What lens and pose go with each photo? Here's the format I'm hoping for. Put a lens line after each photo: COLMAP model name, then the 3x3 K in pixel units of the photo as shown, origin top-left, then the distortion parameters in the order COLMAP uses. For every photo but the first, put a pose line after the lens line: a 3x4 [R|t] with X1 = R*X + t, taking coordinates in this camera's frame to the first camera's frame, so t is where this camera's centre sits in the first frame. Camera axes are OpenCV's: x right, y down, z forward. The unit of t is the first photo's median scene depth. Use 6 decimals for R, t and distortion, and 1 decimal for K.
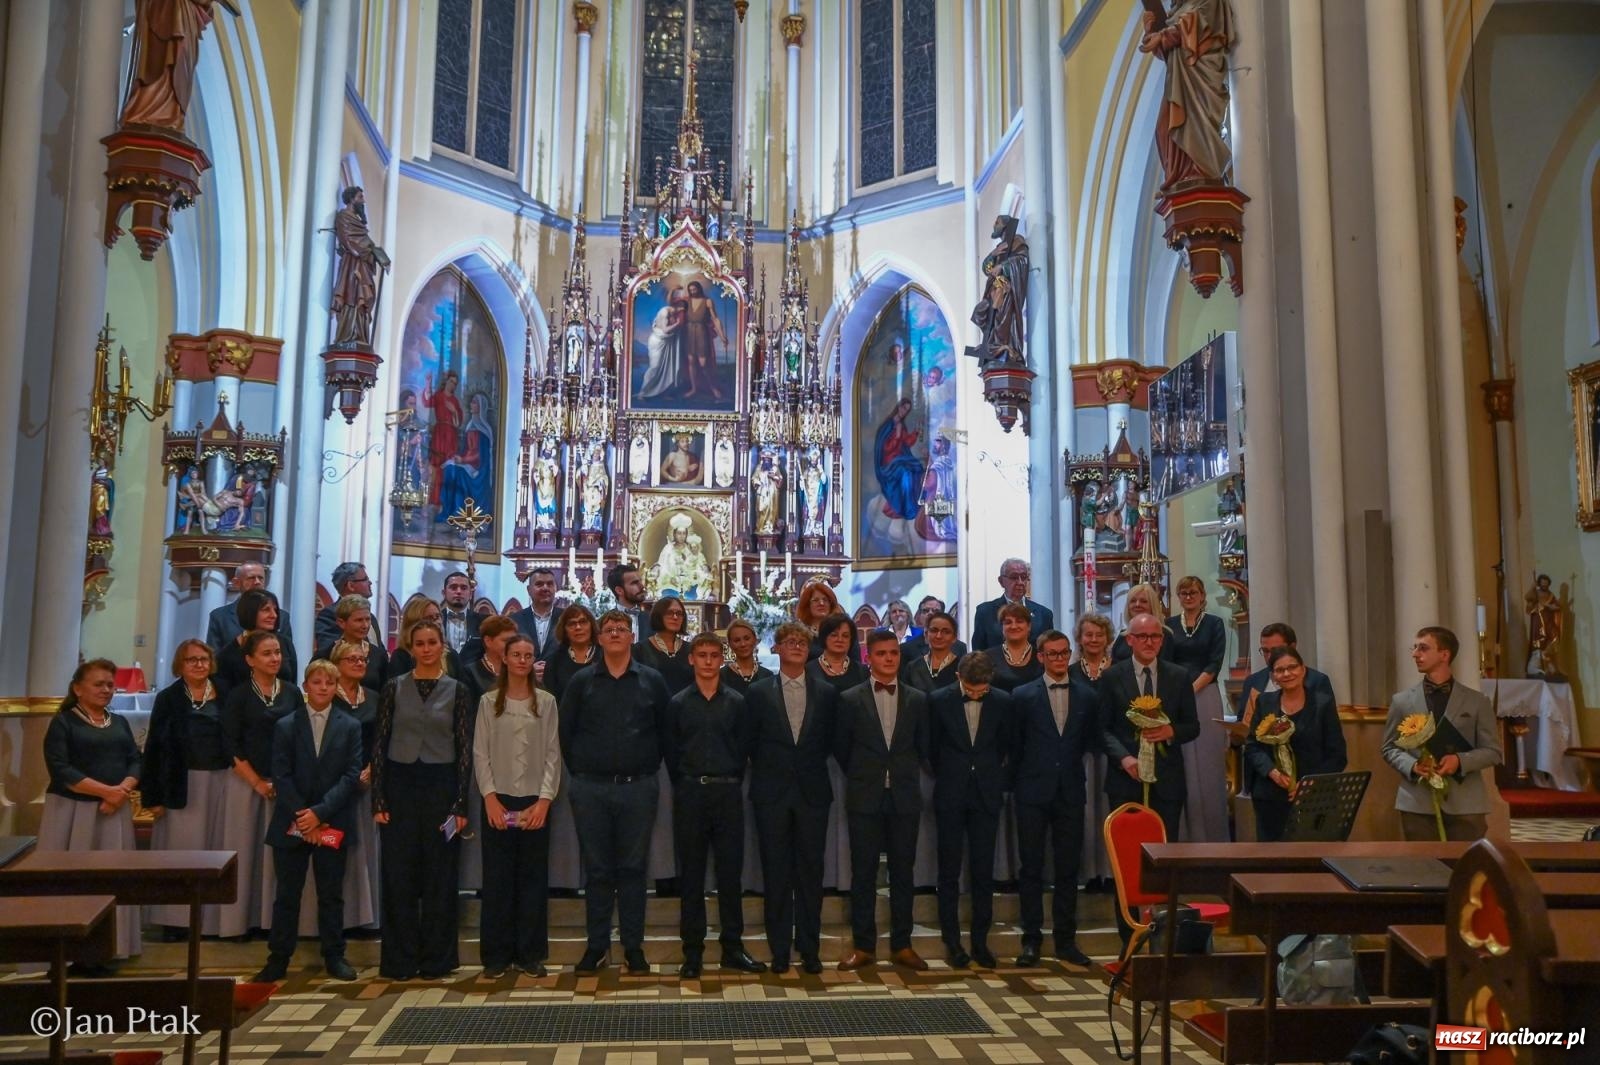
lens RADIAL K [[1325.6, 0, 808.5], [0, 1325.6, 526.2], [0, 0, 1]] dist [-0.077822, 0.105165]
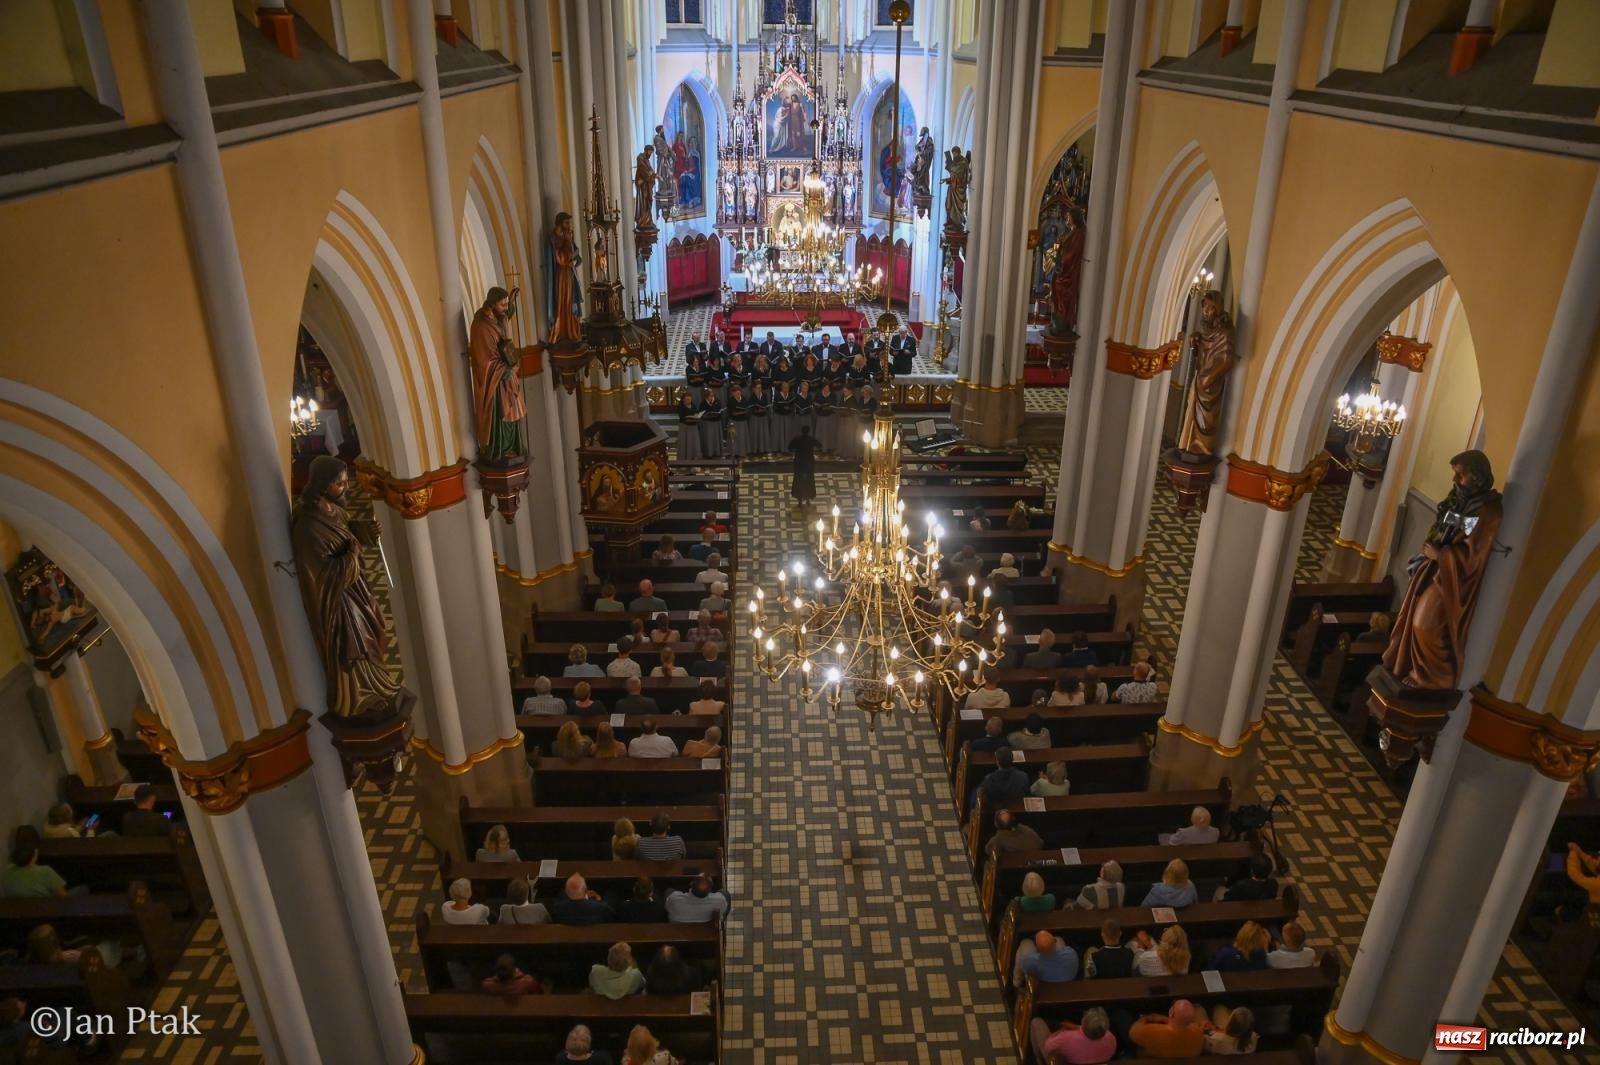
lens RADIAL K [[1079.8, 0, 809.9], [0, 1079.8, 521.6], [0, 0, 1]] dist [-0.134515, 0.093792]
pose [[0.998158, 0.028009, -0.053808, 0.050260], [0.004596, 0.849551, 0.527486, -0.513603], [0.060487, -0.526762, 0.847858, -0.818204]]
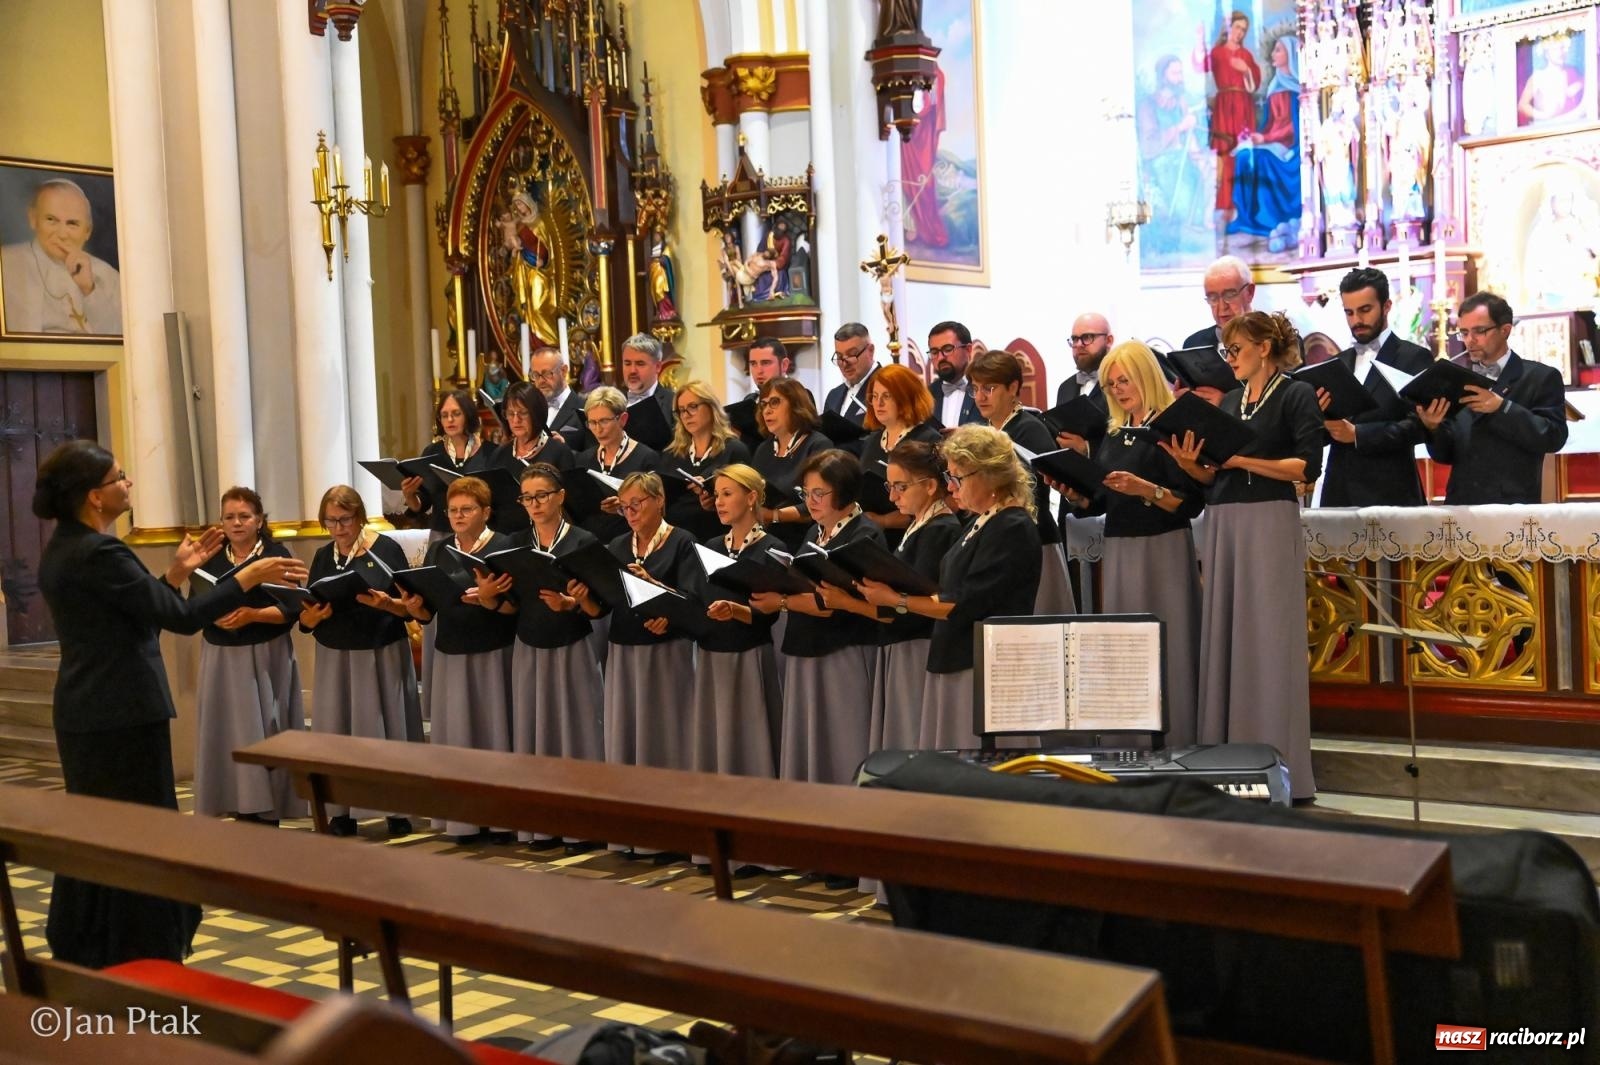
lens RADIAL K [[1851.7, 0, 788.0], [0, 1851.7, 494.1], [0, 0, 1]] dist [0.035458, 0.000000]
pose [[0.694989, -0.030358, -0.718379, 0.277644], [0.134644, 0.986929, 0.088553, 0.015236], [0.706301, -0.158269, 0.689993, 0.122867]]
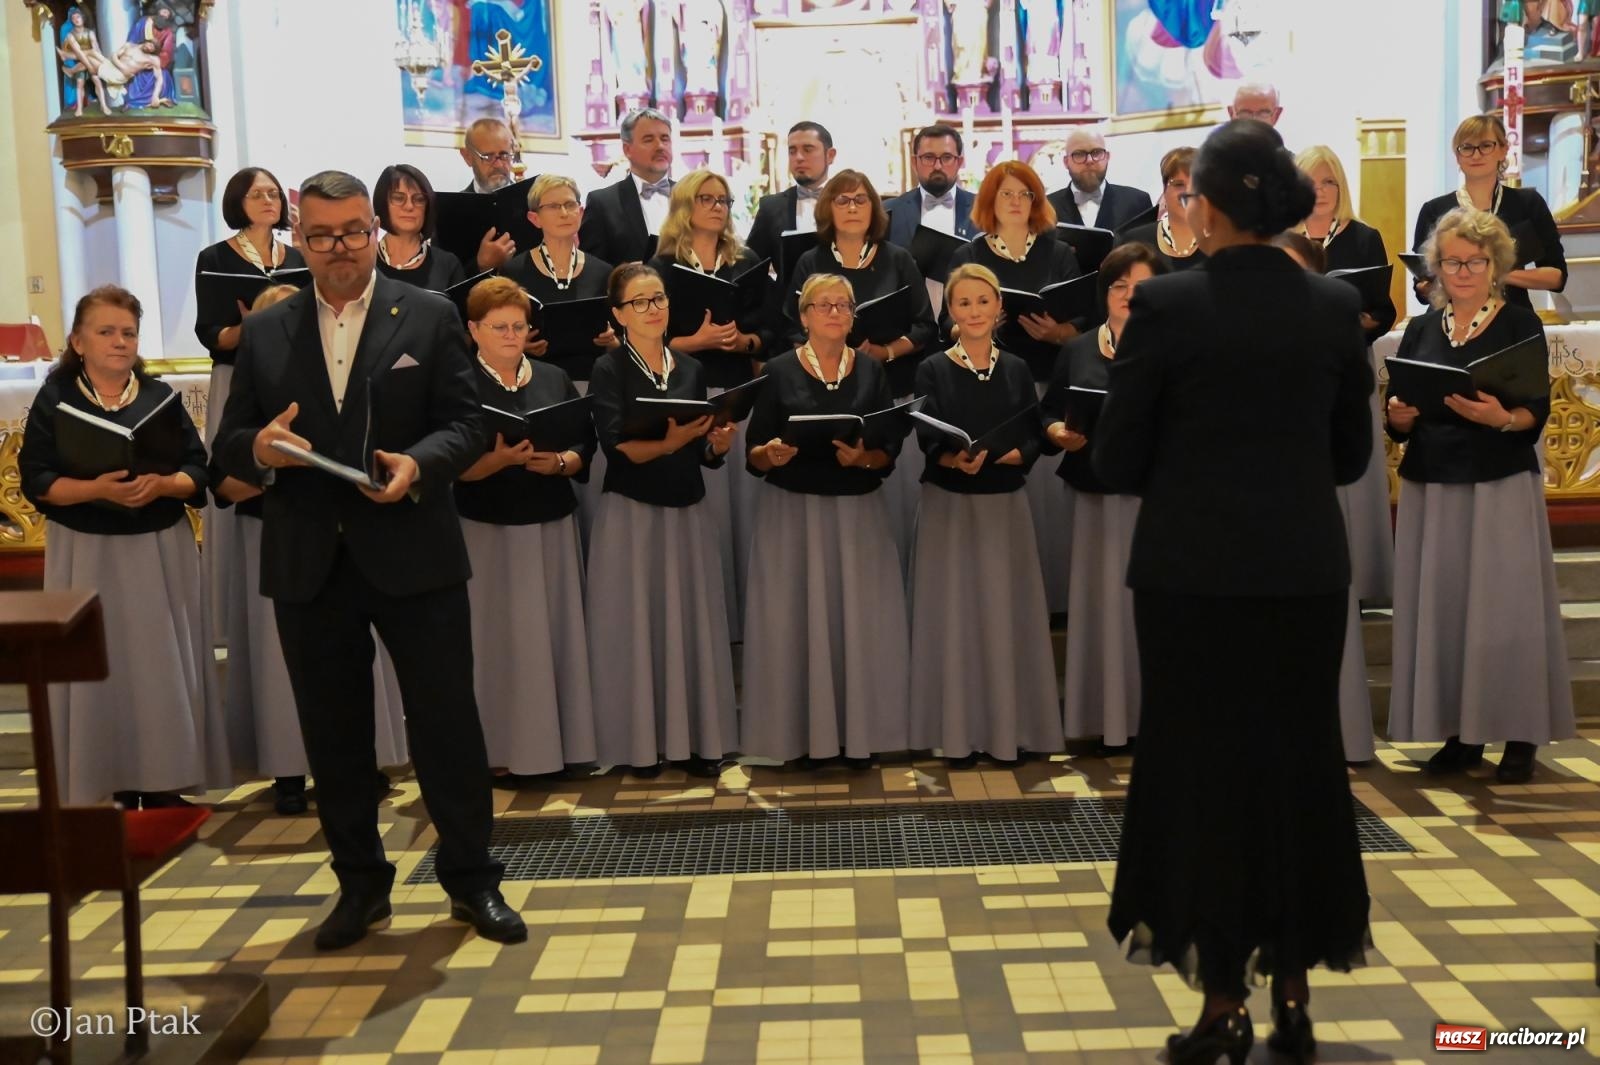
lens RADIAL K [[1851.7, 0, 812.4], [0, 1851.7, 583.7], [0, 0, 1]] dist [0.035458, 0.000000]
pose [[0.992788, -0.026867, -0.116834, -0.009093], [0.055169, 0.967627, 0.246279, 0.015240], [0.106435, -0.250949, 0.962131, 0.062033]]
